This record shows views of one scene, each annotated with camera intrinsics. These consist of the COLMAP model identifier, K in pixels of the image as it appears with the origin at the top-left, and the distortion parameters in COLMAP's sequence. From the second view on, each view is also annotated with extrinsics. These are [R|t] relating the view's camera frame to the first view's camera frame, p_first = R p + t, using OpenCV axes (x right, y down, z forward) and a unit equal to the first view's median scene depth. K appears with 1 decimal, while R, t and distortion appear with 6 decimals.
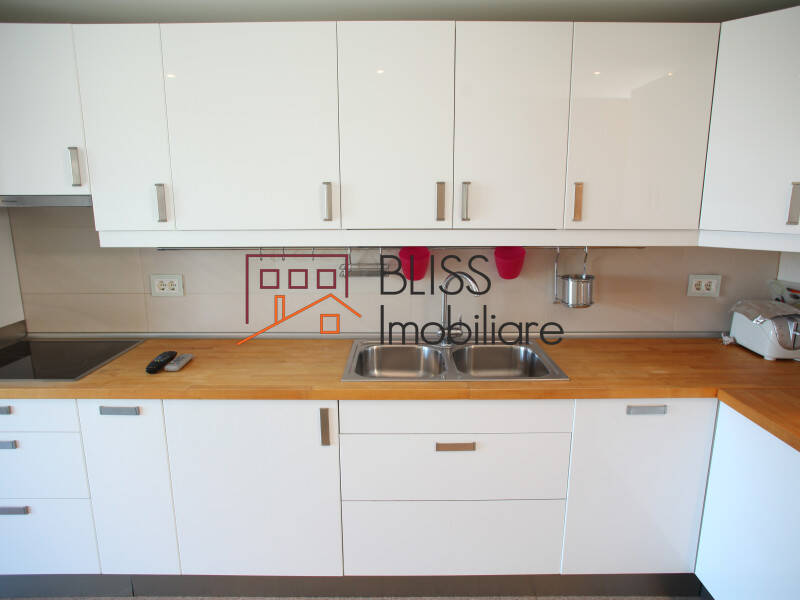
lens RADIAL K [[513.1, 0, 400.0], [0, 513.1, 300.0], [0, 0, 1]] dist [-0.035869, -0.000454]
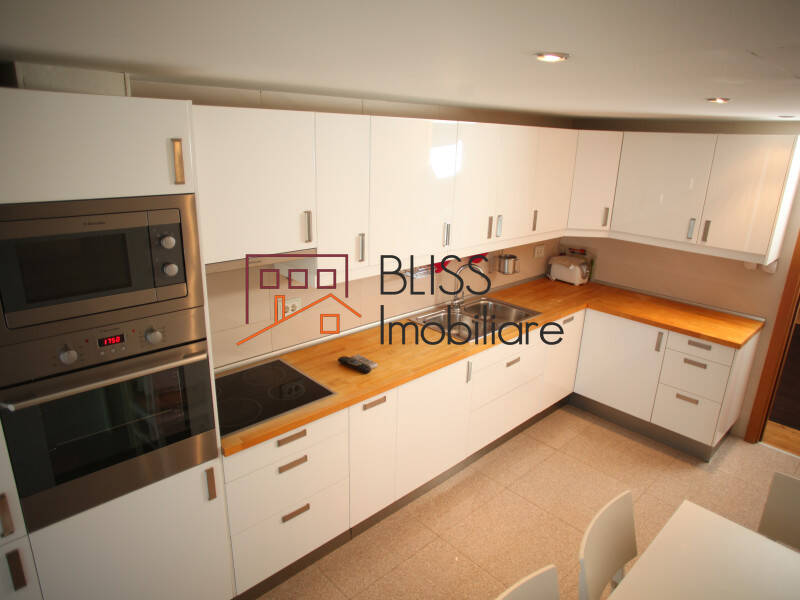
lens RADIAL K [[513.1, 0, 400.0], [0, 513.1, 300.0], [0, 0, 1]] dist [-0.035869, -0.000454]
pose [[0.728420, -0.190647, 0.658072, -1.205065], [0.113411, 0.980806, 0.158610, -0.240171], [-0.675680, -0.040902, 0.736060, -0.058674]]
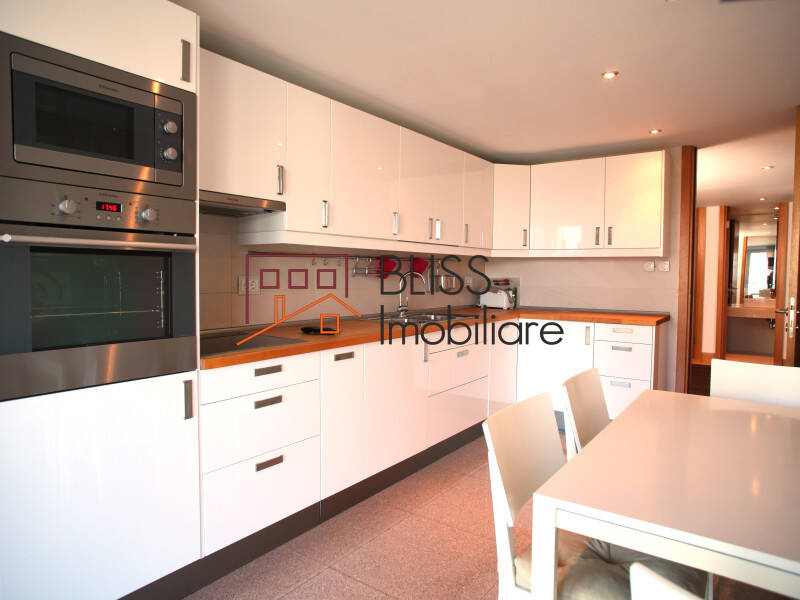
lens RADIAL K [[513.1, 0, 400.0], [0, 513.1, 300.0], [0, 0, 1]] dist [-0.035869, -0.000454]
pose [[0.590274, -0.036237, 0.806389, -1.399538], [0.155335, 0.985419, -0.069423, 0.166377], [-0.792116, 0.166239, 0.587297, 0.024512]]
